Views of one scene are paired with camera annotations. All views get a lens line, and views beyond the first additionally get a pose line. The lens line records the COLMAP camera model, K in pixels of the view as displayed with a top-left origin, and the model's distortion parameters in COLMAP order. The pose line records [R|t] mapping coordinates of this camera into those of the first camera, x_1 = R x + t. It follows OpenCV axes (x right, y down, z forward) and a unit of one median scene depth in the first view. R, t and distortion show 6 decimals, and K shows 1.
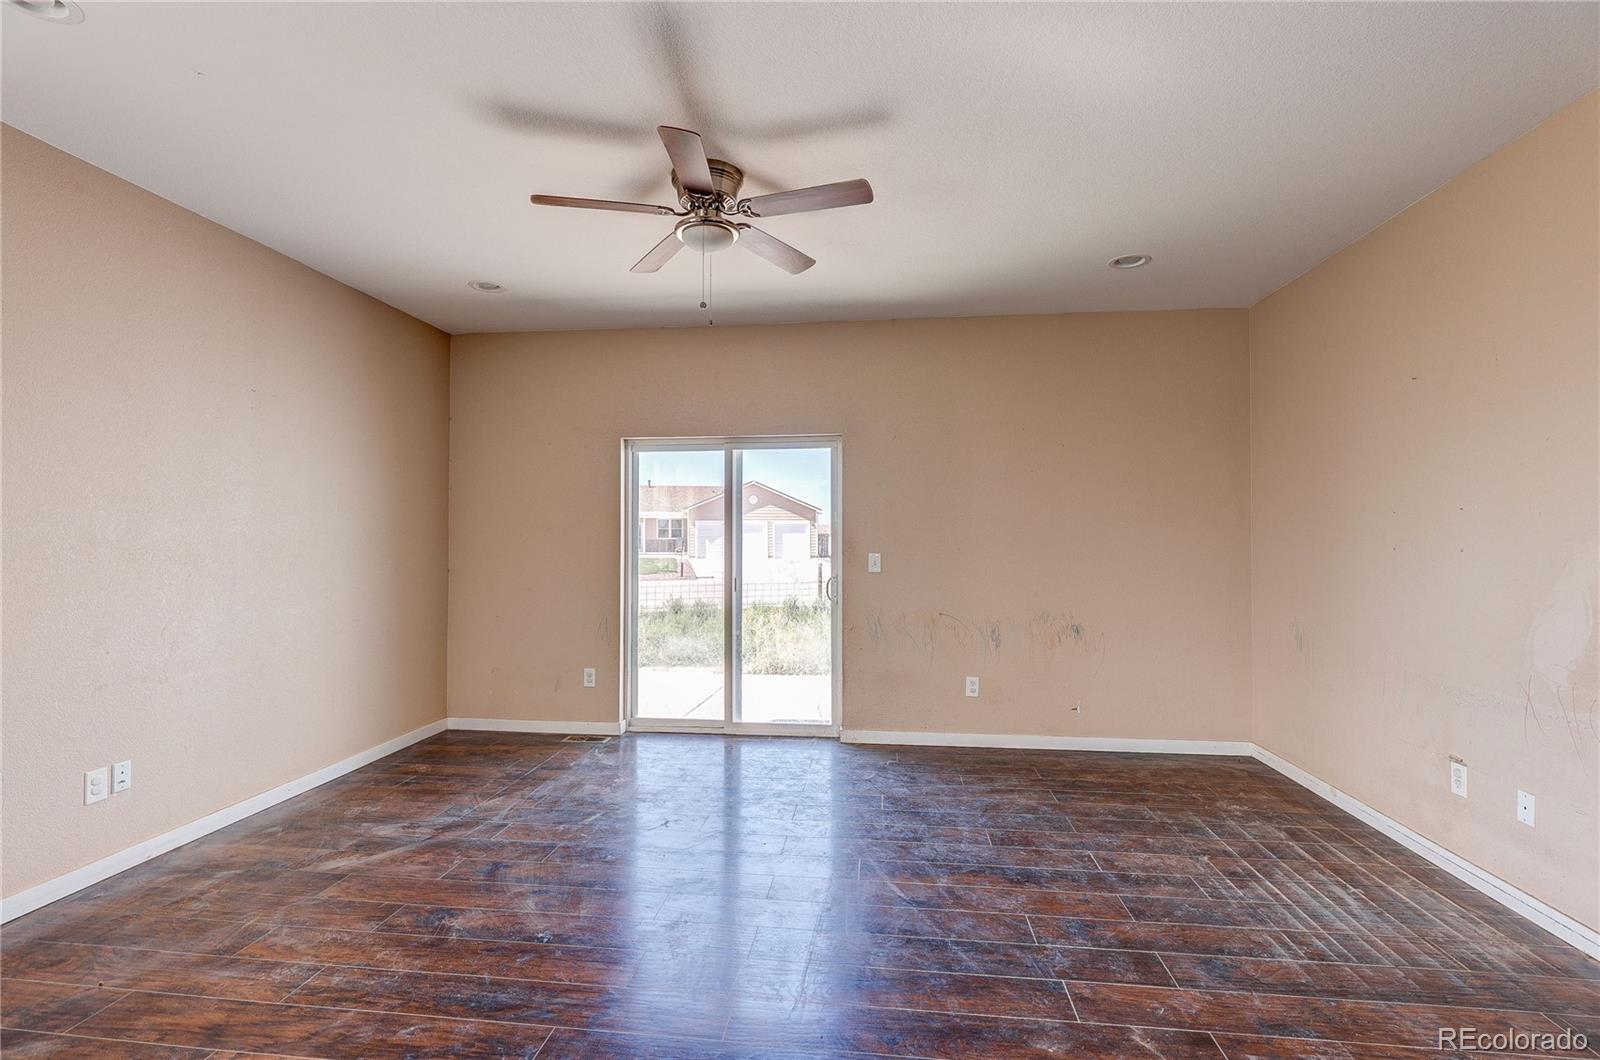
lens RADIAL K [[745.8, 0, 795.3], [0, 745.8, 528.1], [0, 0, 1]] dist [-0.001786, -0.000464]
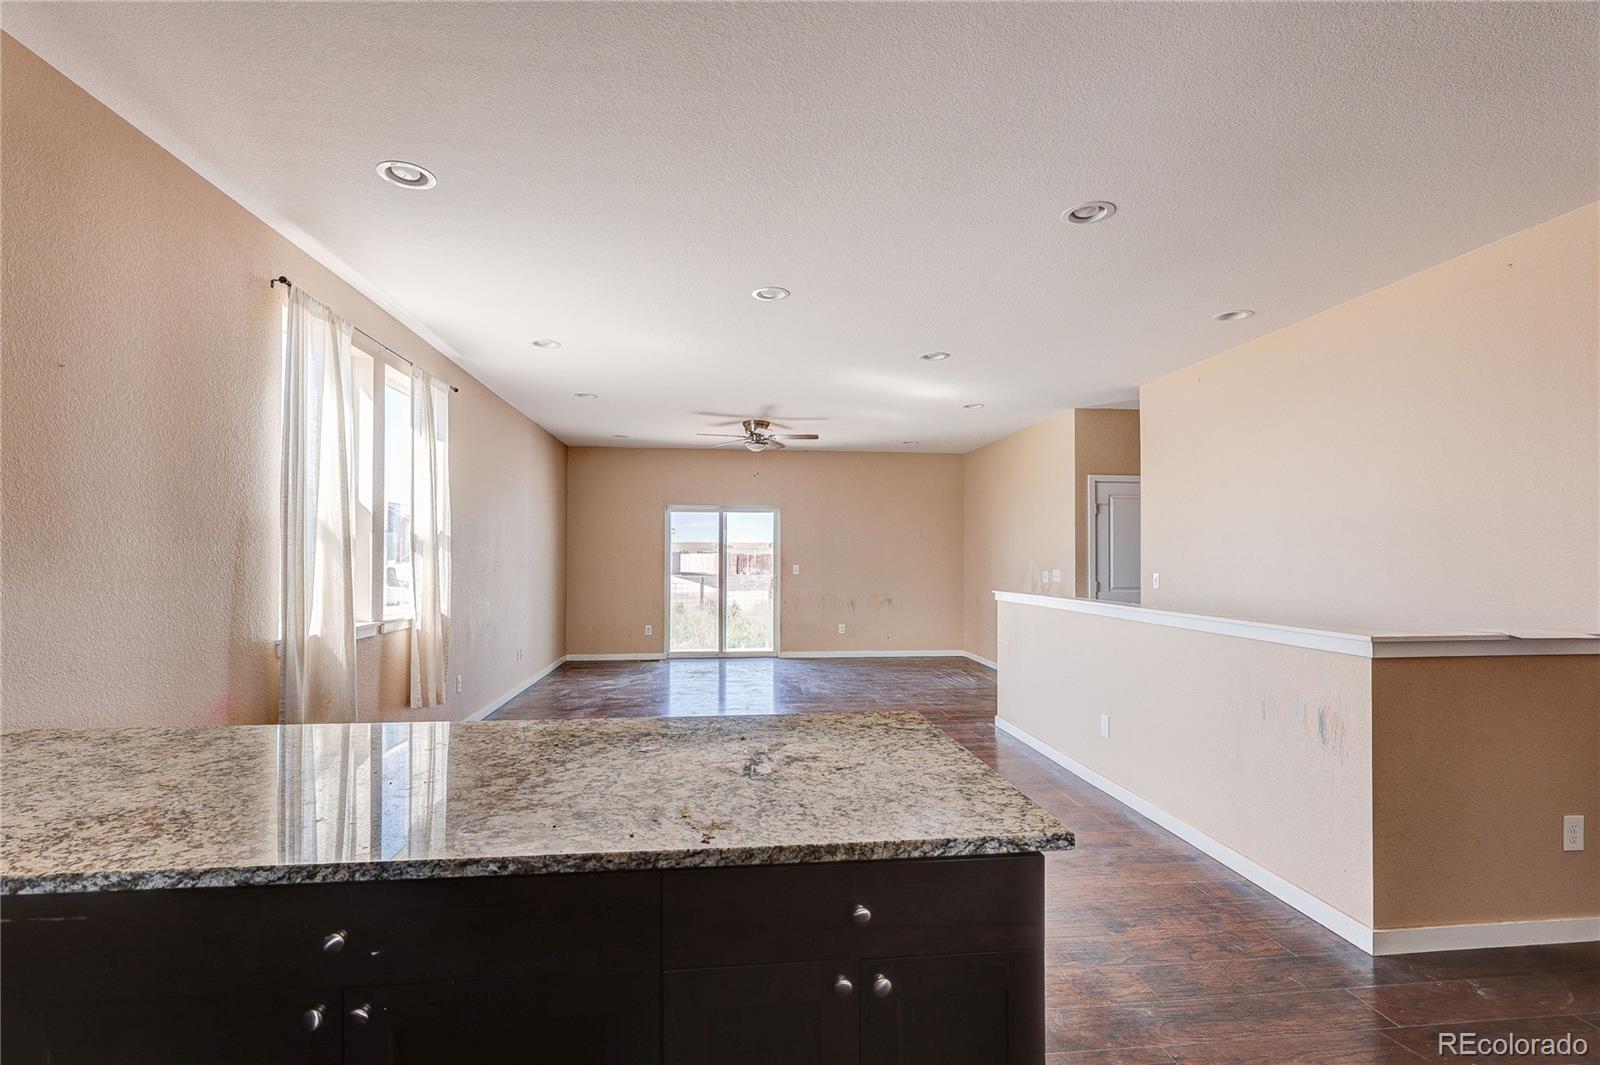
lens RADIAL K [[758.4, 0, 798.3], [0, 758.4, 548.4], [0, 0, 1]] dist [-0.003413, -0.000064]
pose [[0.975508, 0.004679, 0.219913, -0.386387], [-0.005638, 0.999977, 0.003734, -0.022262], [-0.219890, -0.004883, 0.975512, -1.153622]]
